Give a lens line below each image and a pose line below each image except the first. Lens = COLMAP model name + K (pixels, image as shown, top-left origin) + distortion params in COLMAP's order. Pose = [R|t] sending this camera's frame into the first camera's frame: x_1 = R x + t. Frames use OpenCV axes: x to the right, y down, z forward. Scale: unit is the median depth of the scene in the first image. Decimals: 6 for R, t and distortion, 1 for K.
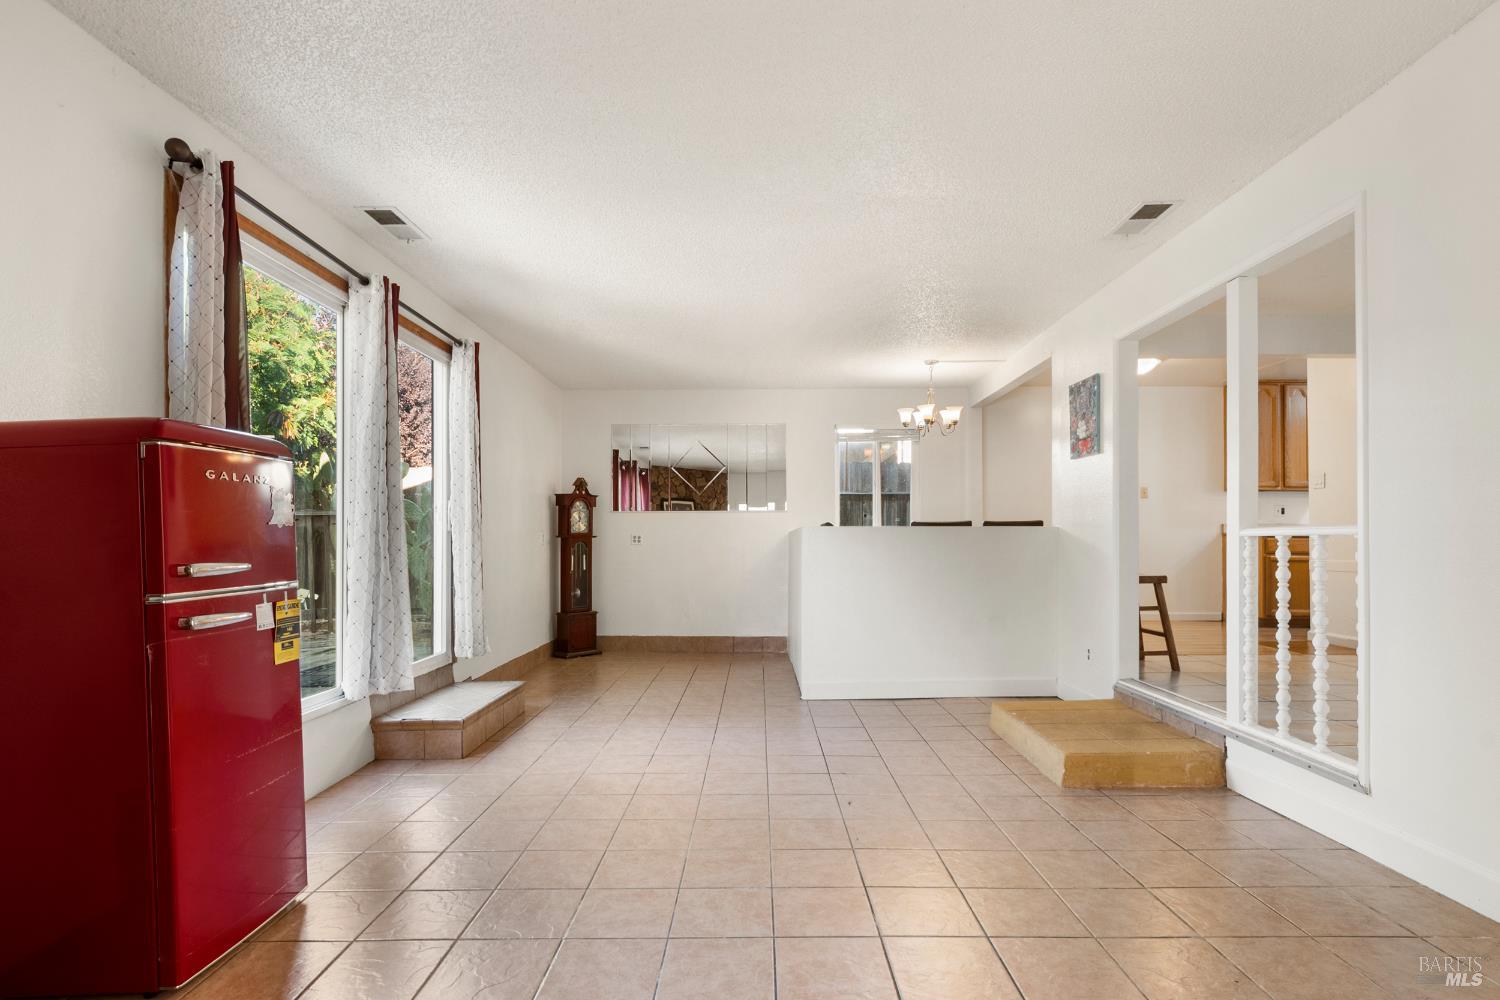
lens RADIAL K [[725.6, 0, 752.2], [0, 725.6, 528.3], [0, 0, 1]] dist [-0.016417, 0.000374]
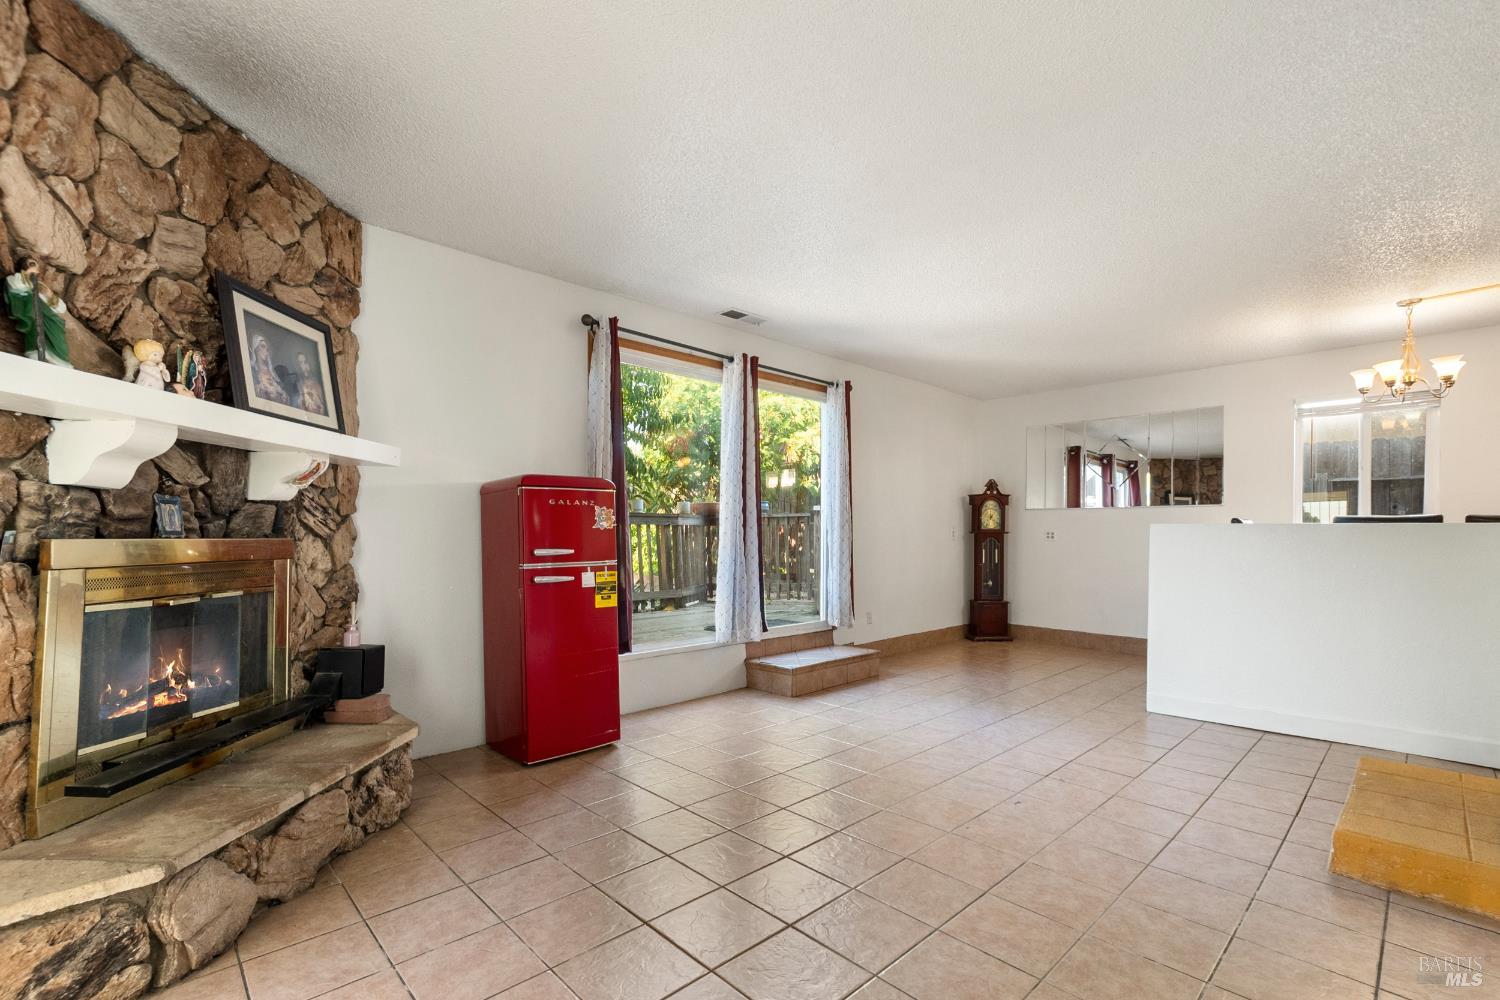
lens RADIAL K [[658.2, 0, 754.8], [0, 658.2, 529.9], [0, 0, 1]] dist [-0.018665, 0.000198]
pose [[0.700768, 0.003557, -0.713380, 0.387752], [0.005090, 0.999937, 0.009986, -0.007427], [0.713371, -0.010629, 0.700706, 0.078304]]
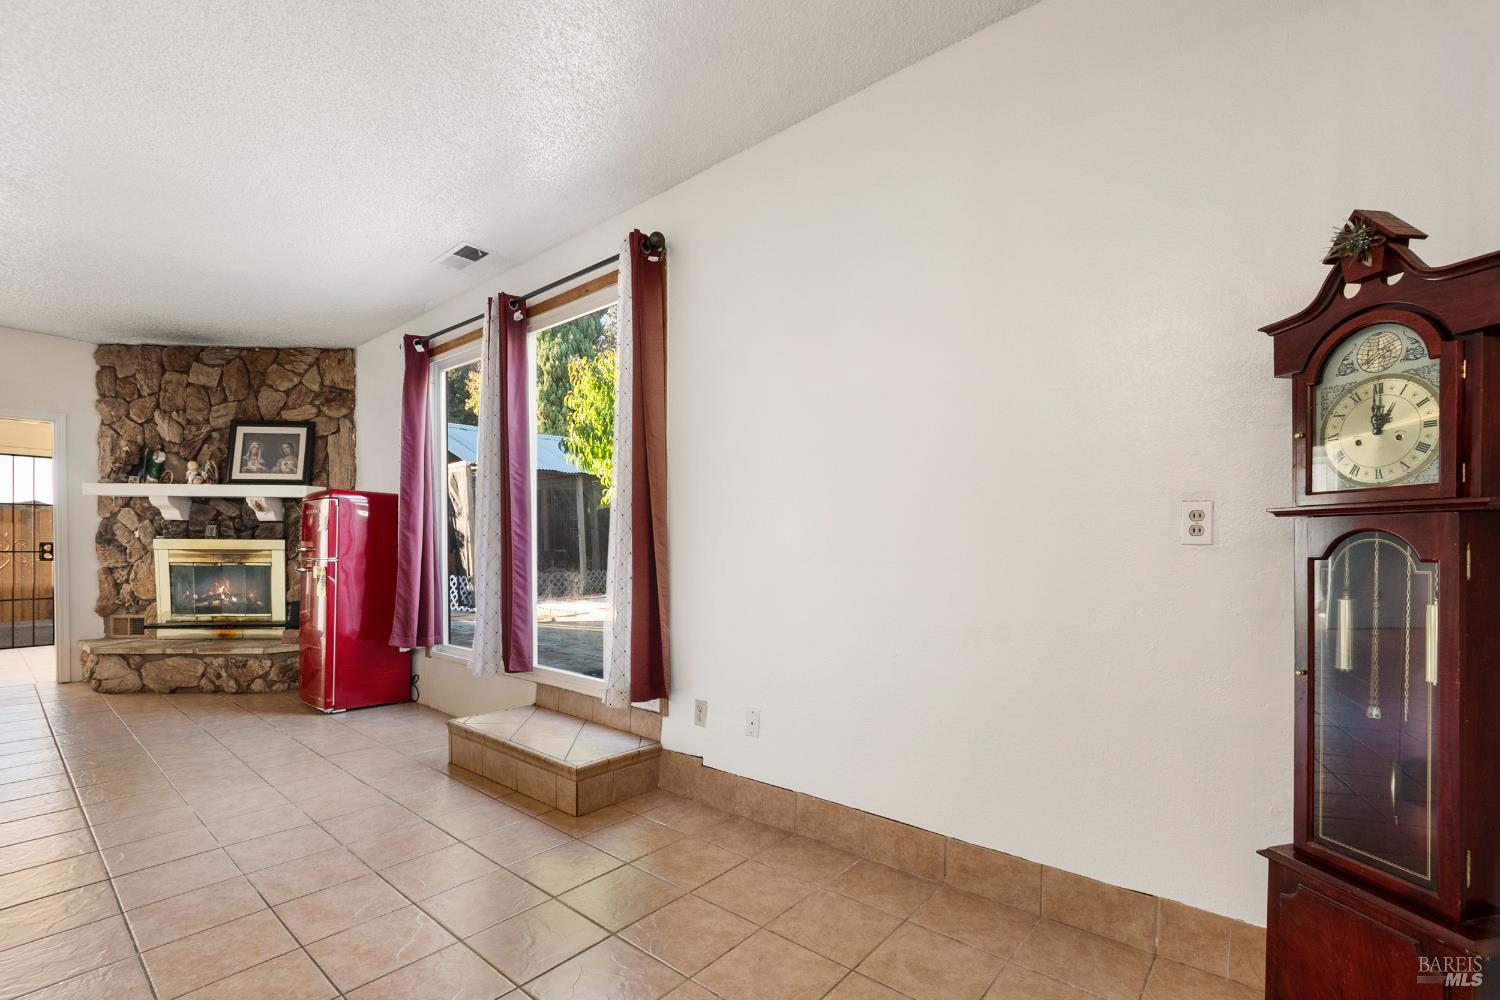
lens RADIAL K [[658.2, 0, 754.8], [0, 658.2, 529.9], [0, 0, 1]] dist [-0.018665, 0.000198]
pose [[-0.617552, 0.012626, -0.786429, 0.044027], [0.021583, 0.999767, -0.000898, 0.008346], [0.786234, -0.017528, -0.617680, 1.682887]]
